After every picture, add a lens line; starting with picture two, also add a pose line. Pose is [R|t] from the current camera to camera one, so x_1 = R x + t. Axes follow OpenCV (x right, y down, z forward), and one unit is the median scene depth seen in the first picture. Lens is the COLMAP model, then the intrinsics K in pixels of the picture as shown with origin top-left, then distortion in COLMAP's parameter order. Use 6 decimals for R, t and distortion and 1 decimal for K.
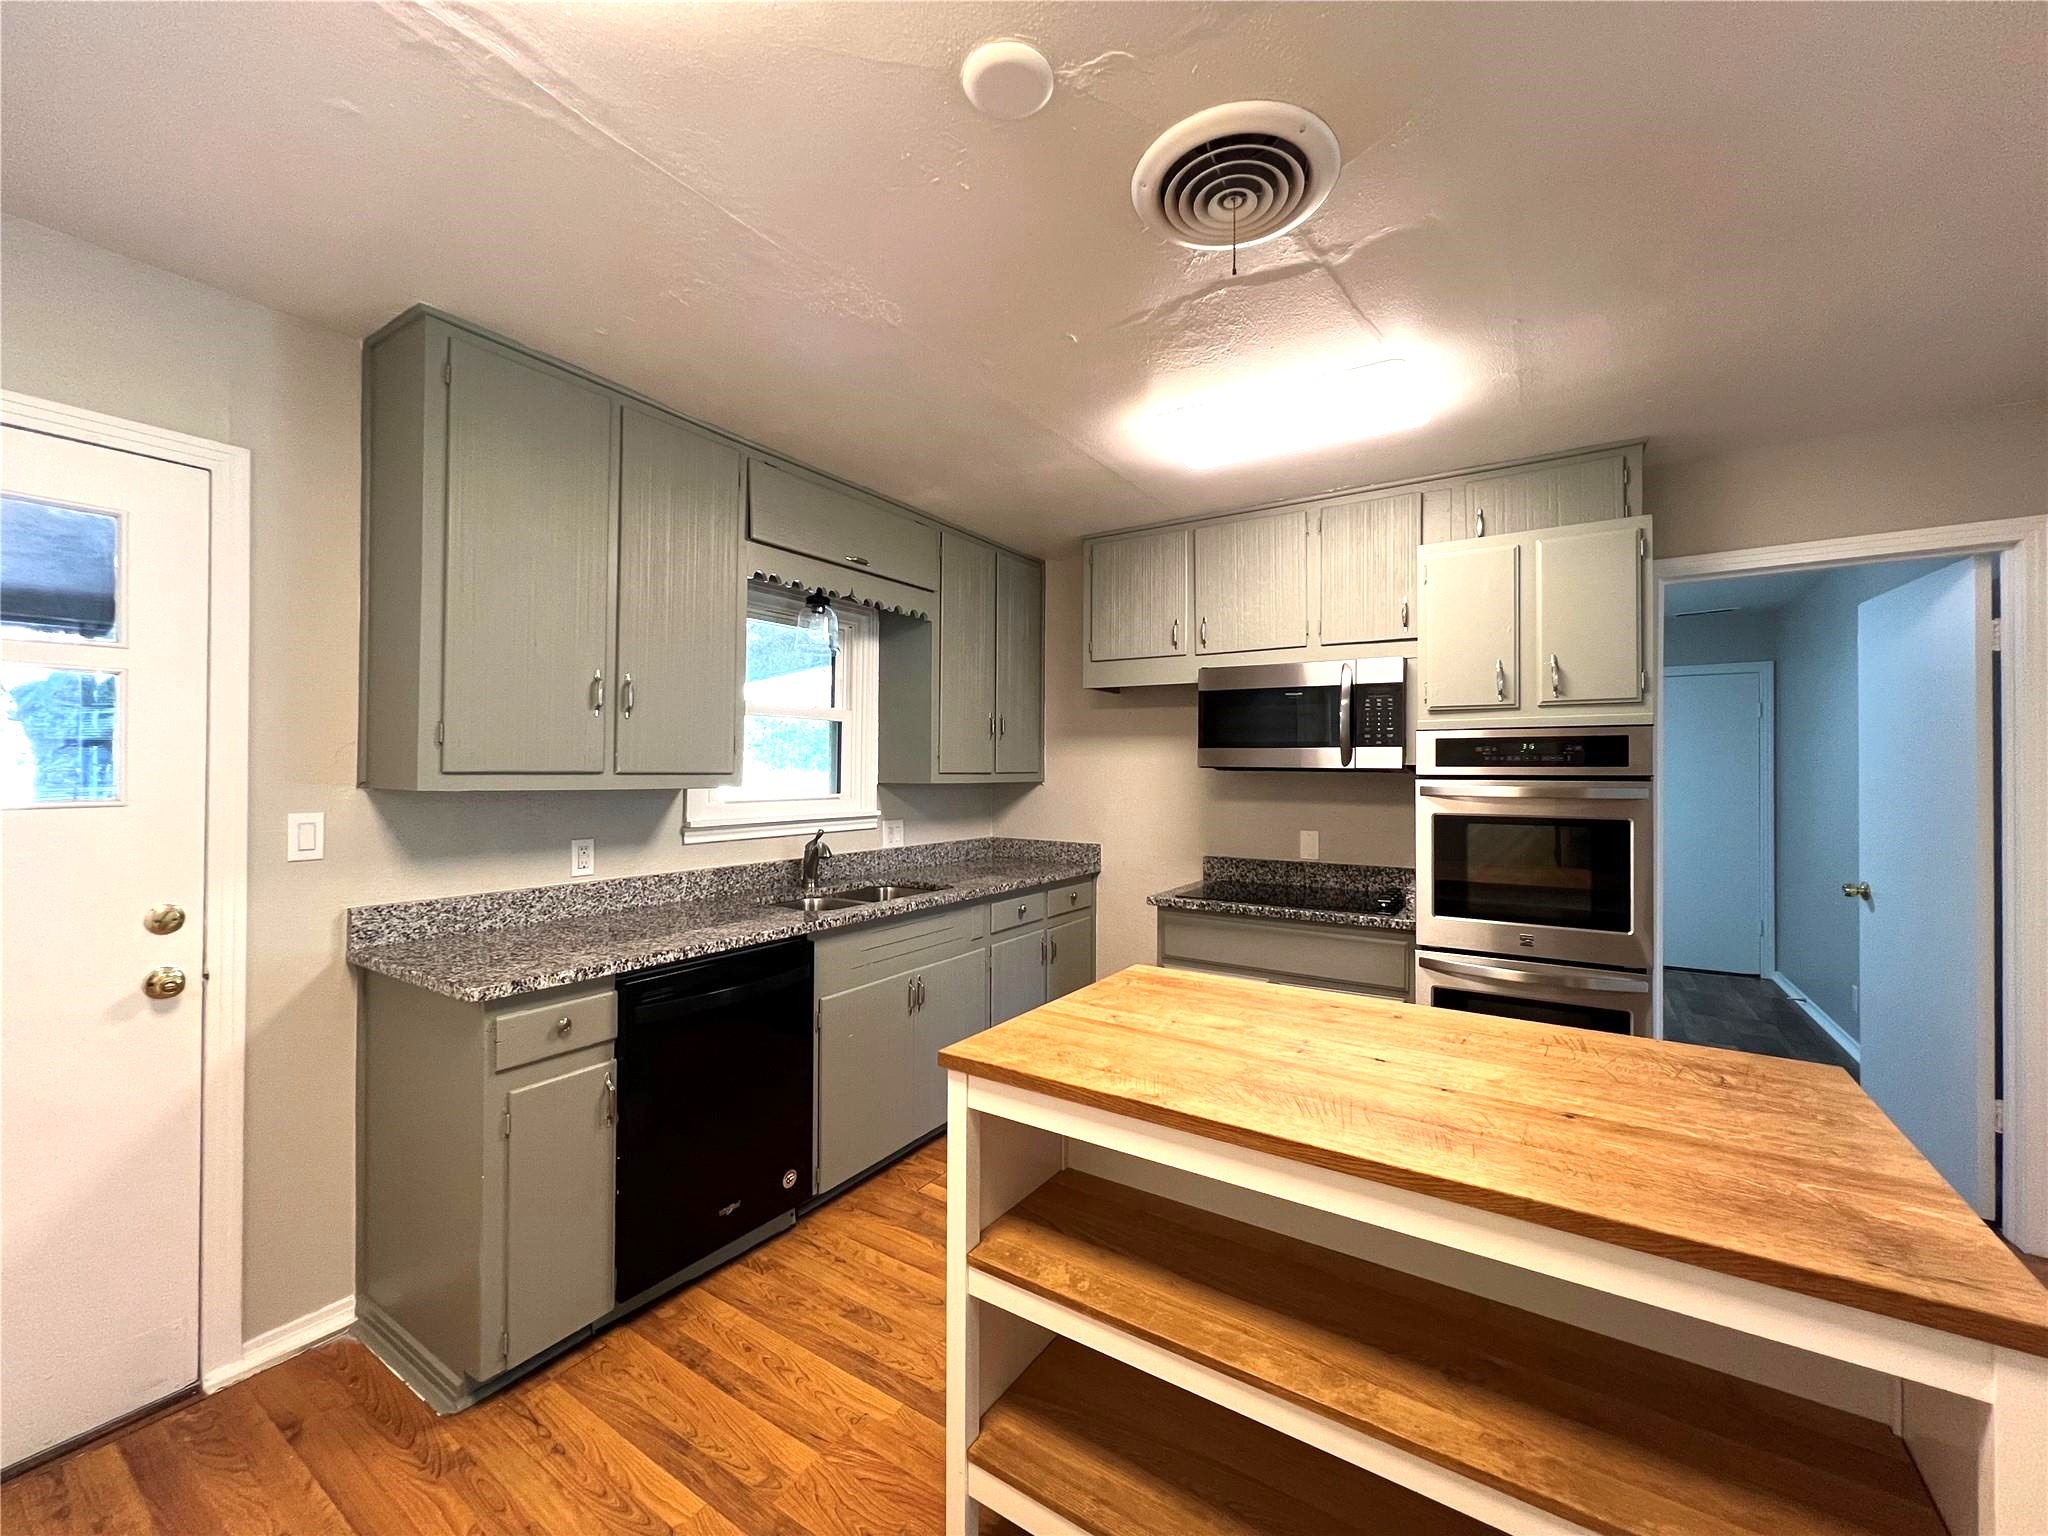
lens RADIAL K [[821.6, 0, 1018.8], [0, 821.6, 762.7], [0, 0, 1]] dist [-0.001268, 0.000460]
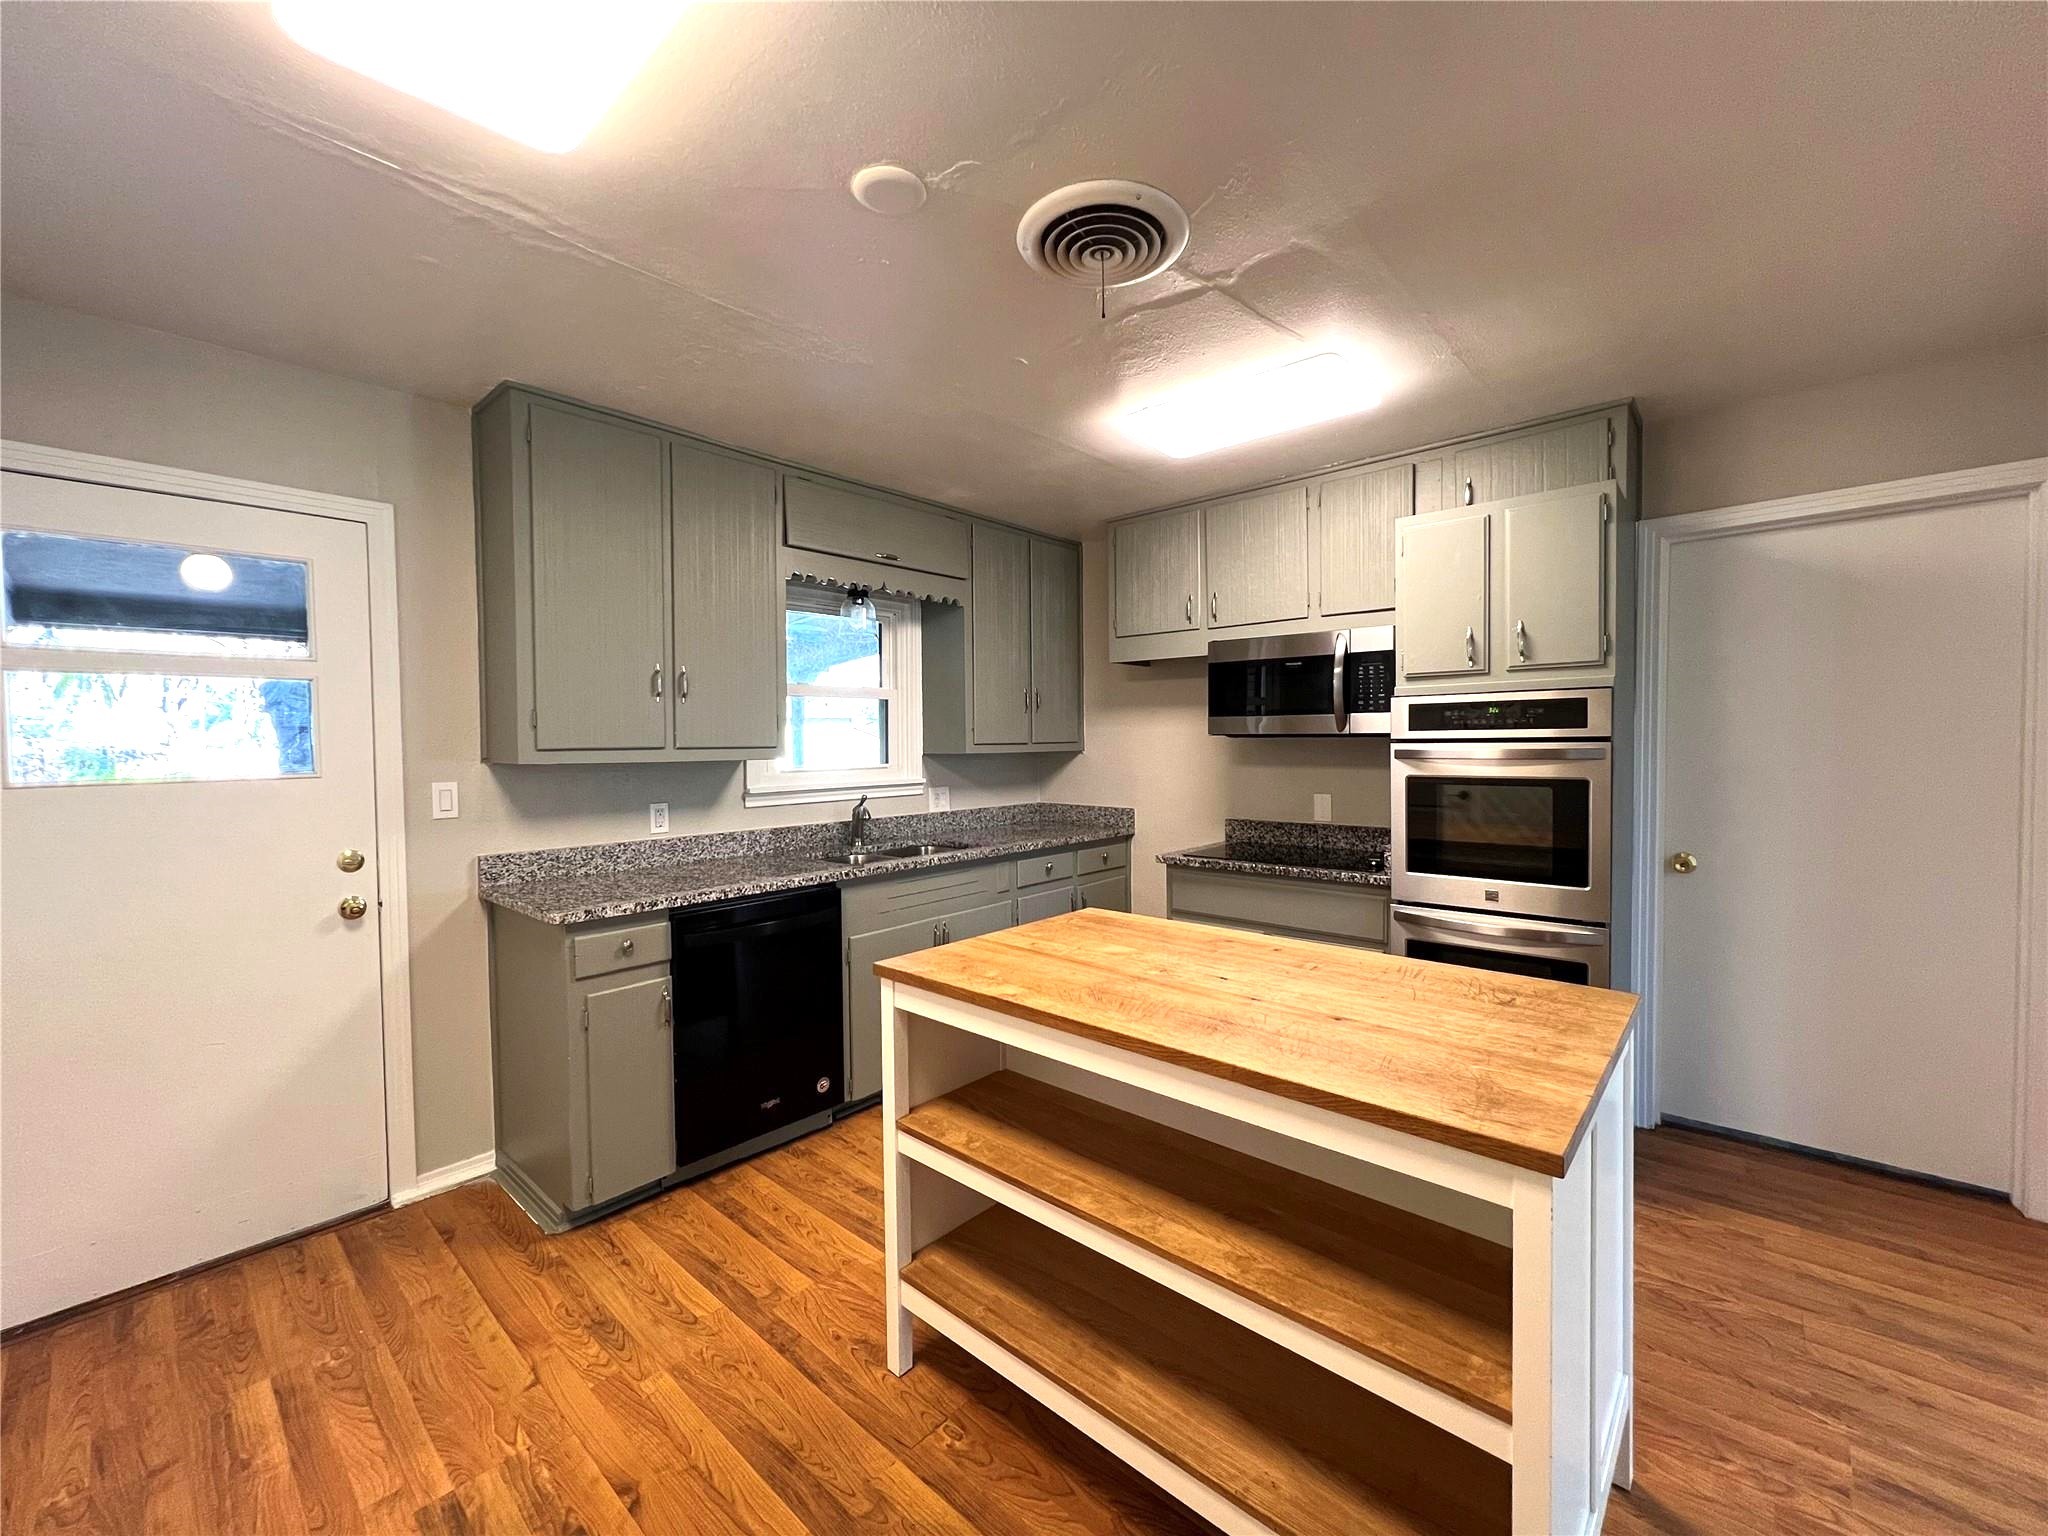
lens RADIAL K [[821.6, 0, 1018.8], [0, 821.6, 762.7], [0, 0, 1]] dist [-0.001268, 0.000460]
pose [[0.988776, -0.011541, -0.148960, 0.180385], [0.016924, 0.999247, 0.034921, 0.000158], [0.148444, -0.037050, 0.988226, -0.119926]]
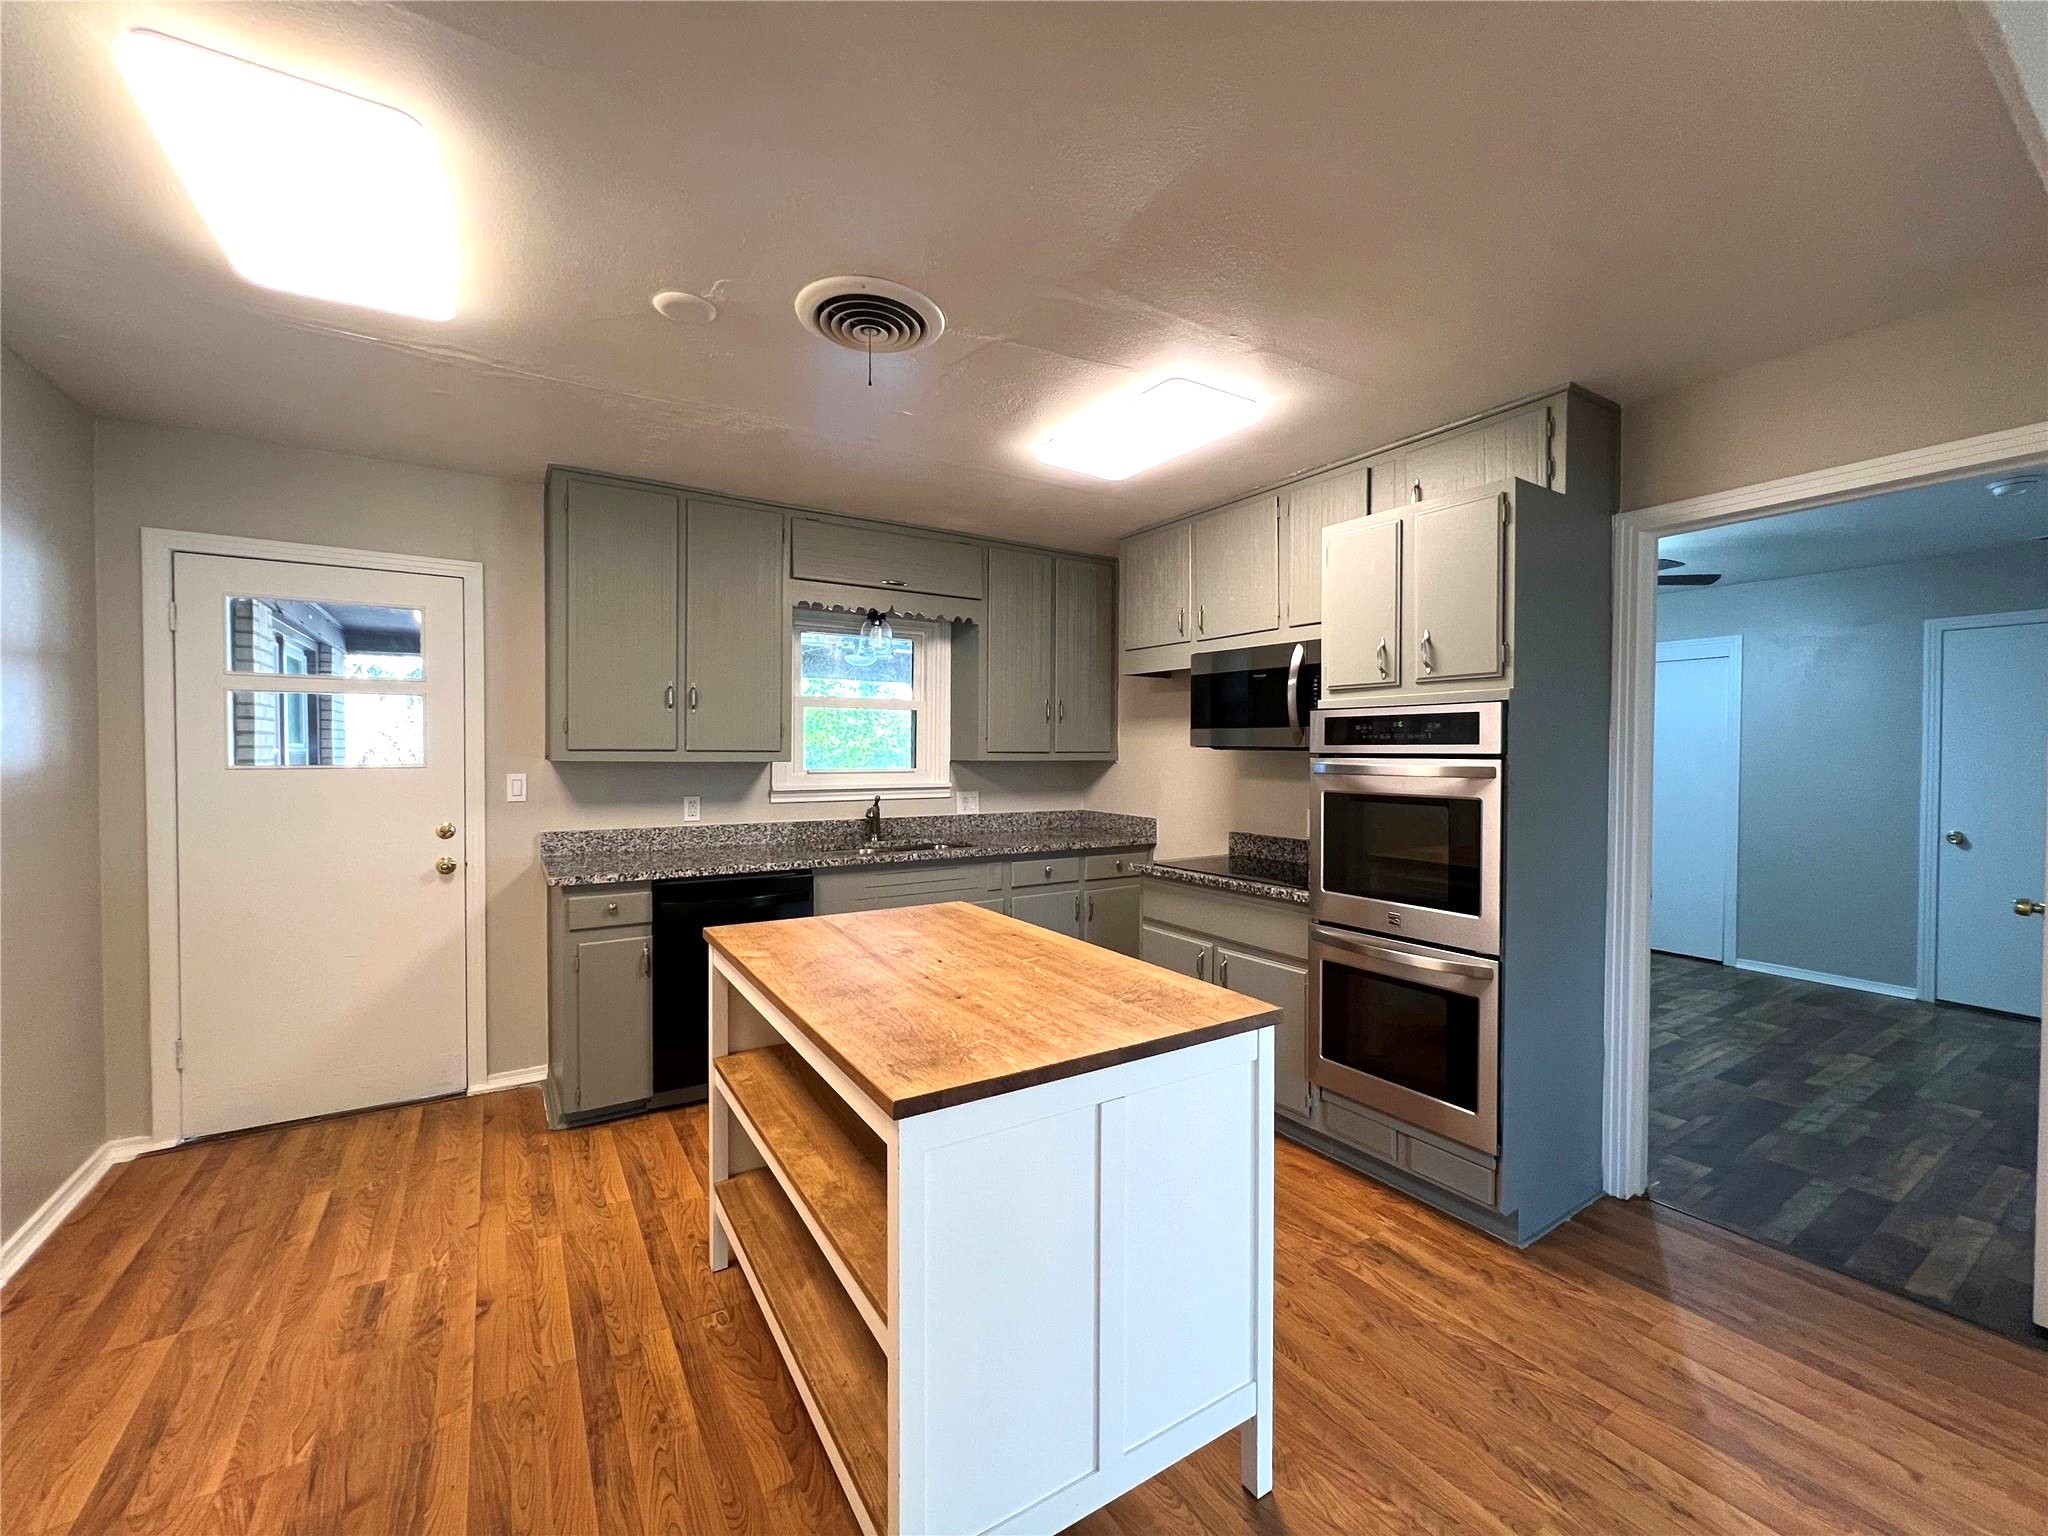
lens RADIAL K [[823.3, 0, 1017.1], [0, 823.3, 762.0], [0, 0, 1]] dist [-0.001476, 0.000163]
pose [[0.911788, 0.006008, -0.410617, 0.612068], [0.002768, 0.999780, 0.020775, 0.003769], [0.410652, -0.020079, 0.911571, -0.095512]]
